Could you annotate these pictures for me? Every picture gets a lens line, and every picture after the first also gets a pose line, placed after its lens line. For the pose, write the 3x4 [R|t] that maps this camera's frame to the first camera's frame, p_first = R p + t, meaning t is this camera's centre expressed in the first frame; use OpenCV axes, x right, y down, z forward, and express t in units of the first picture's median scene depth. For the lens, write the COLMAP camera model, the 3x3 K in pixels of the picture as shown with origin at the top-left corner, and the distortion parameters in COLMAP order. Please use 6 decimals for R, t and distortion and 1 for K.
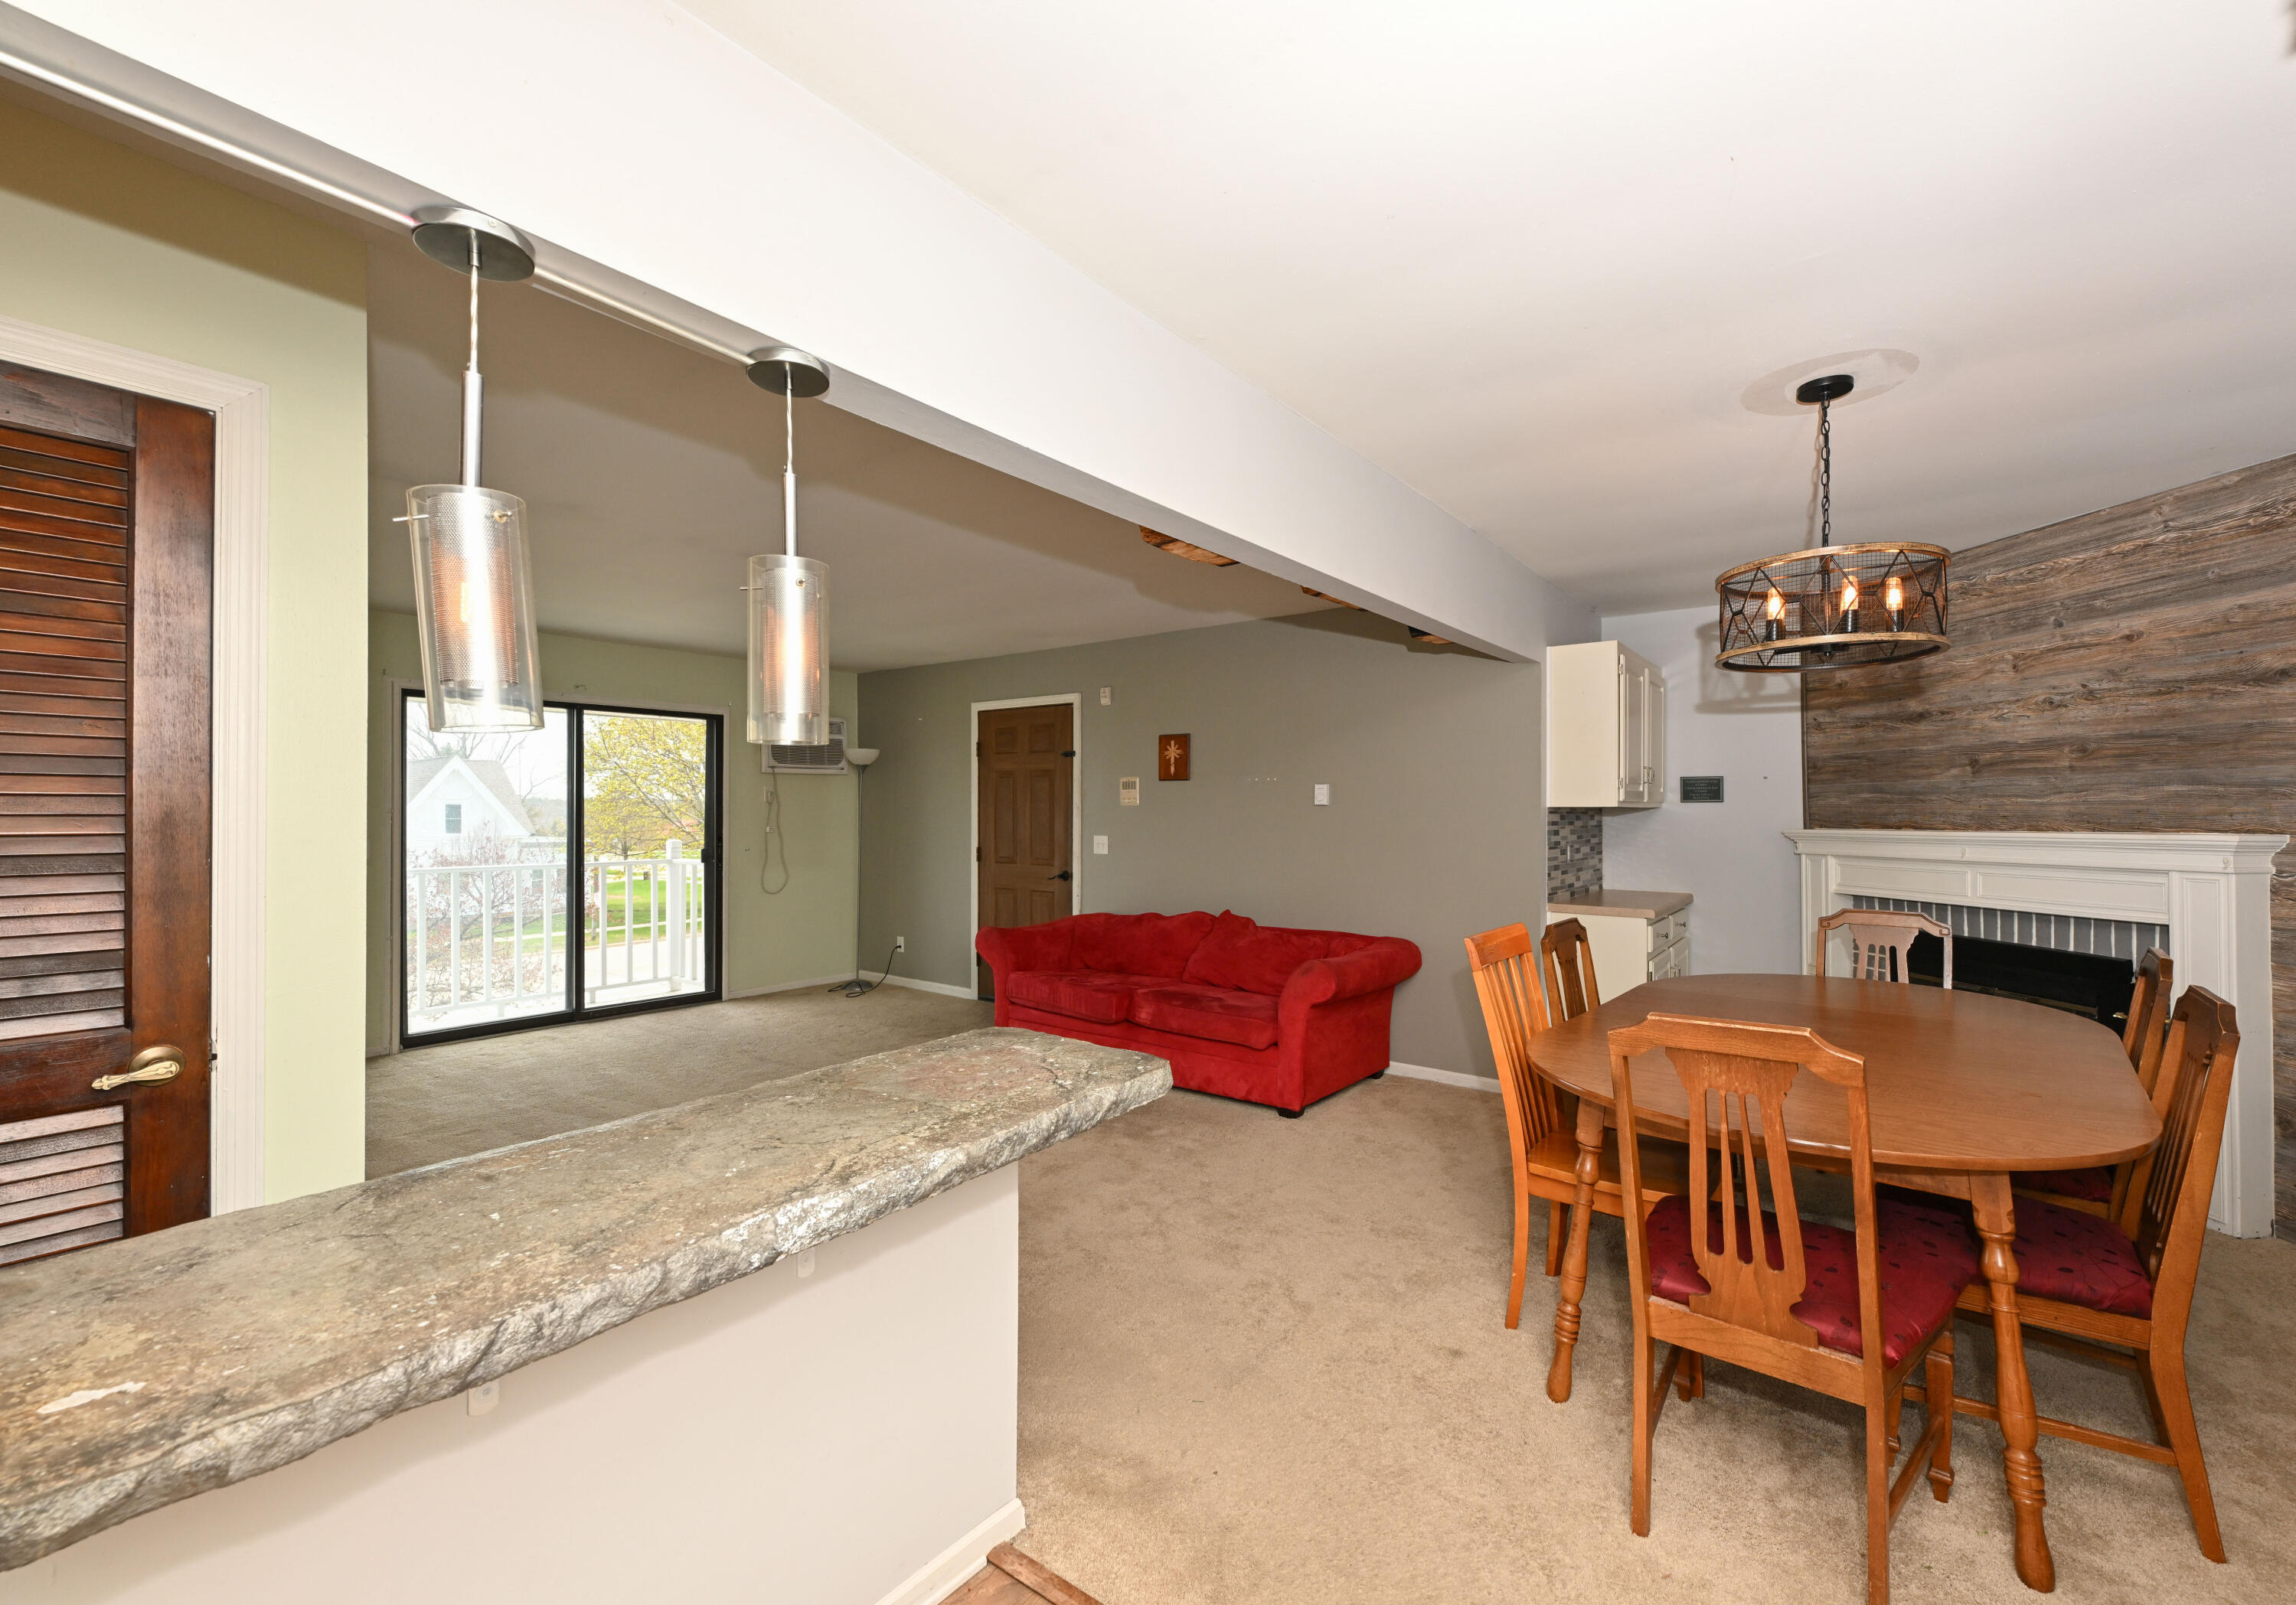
lens RADIAL K [[945.2, 0, 1204.1], [0, 945.2, 800.1], [0, 0, 1]] dist [-0.000763, -0.000176]
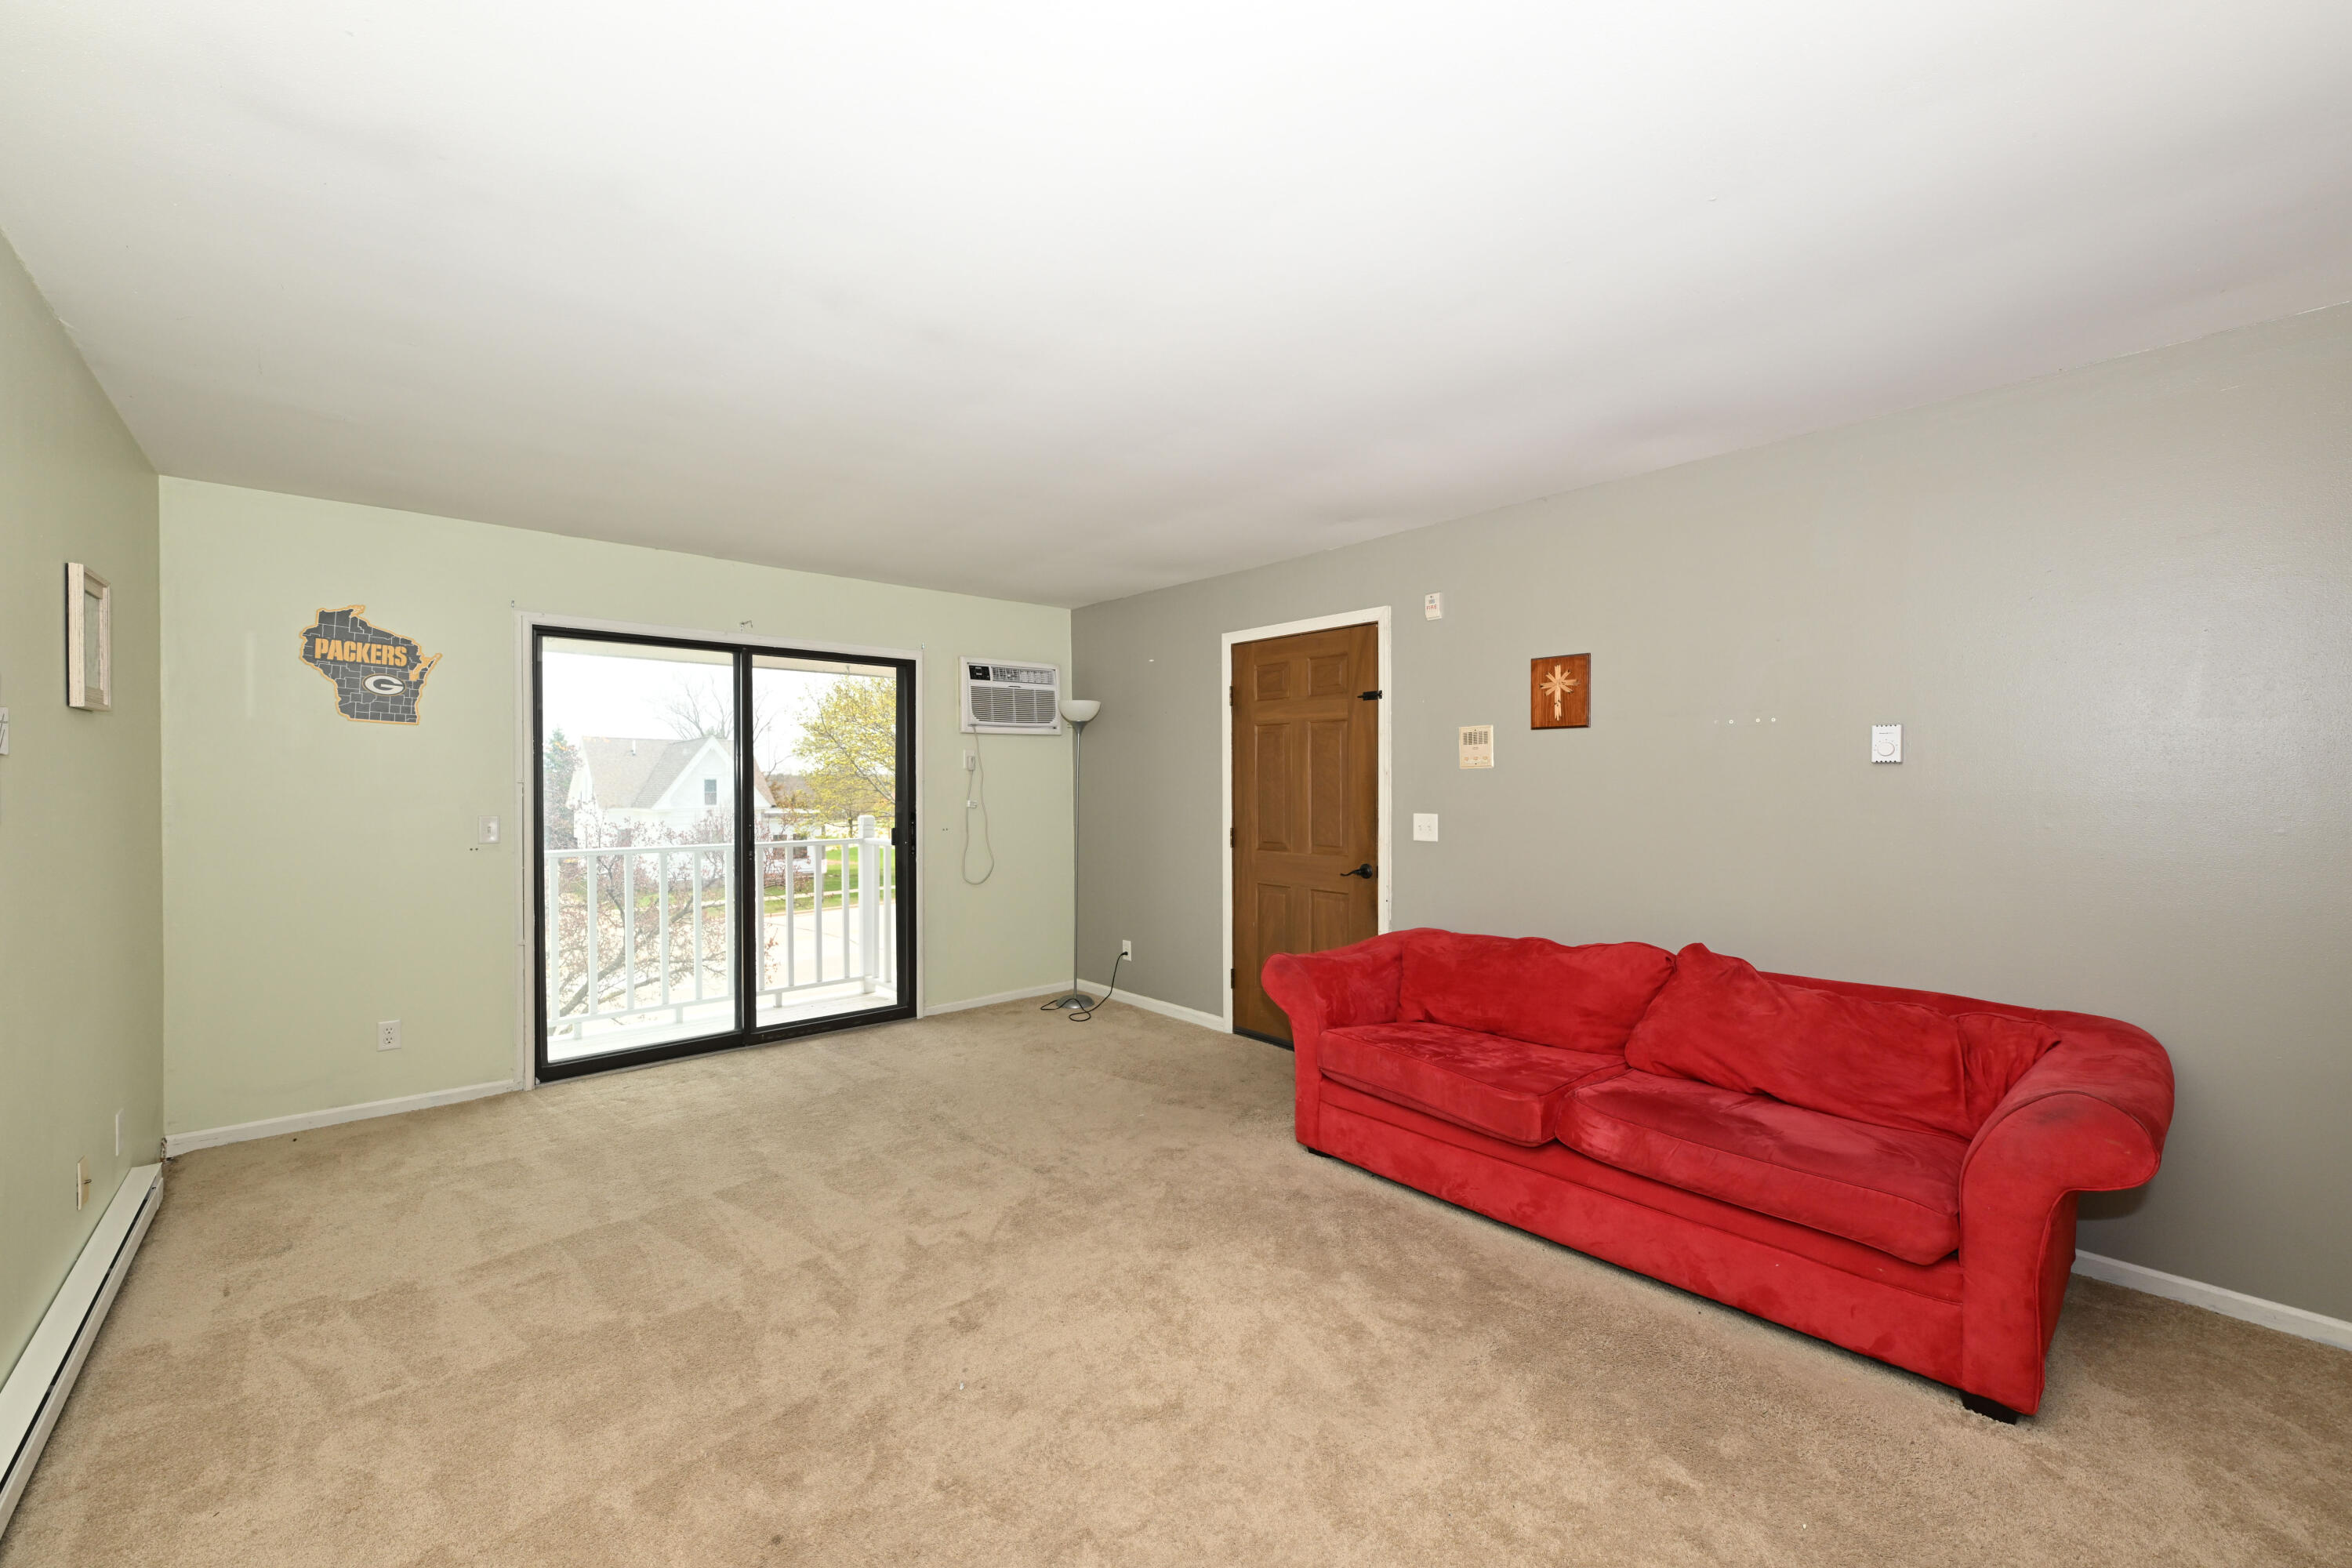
lens RADIAL K [[925.3, 0, 1174.7], [0, 925.3, 786.6], [0, 0, 1]] dist [0.001329, 0.000064]
pose [[0.977268, -0.002369, -0.211992, -0.142302], [0.005607, 0.999877, 0.014676, 0.007398], [0.211931, -0.015531, 0.977161, 0.309190]]
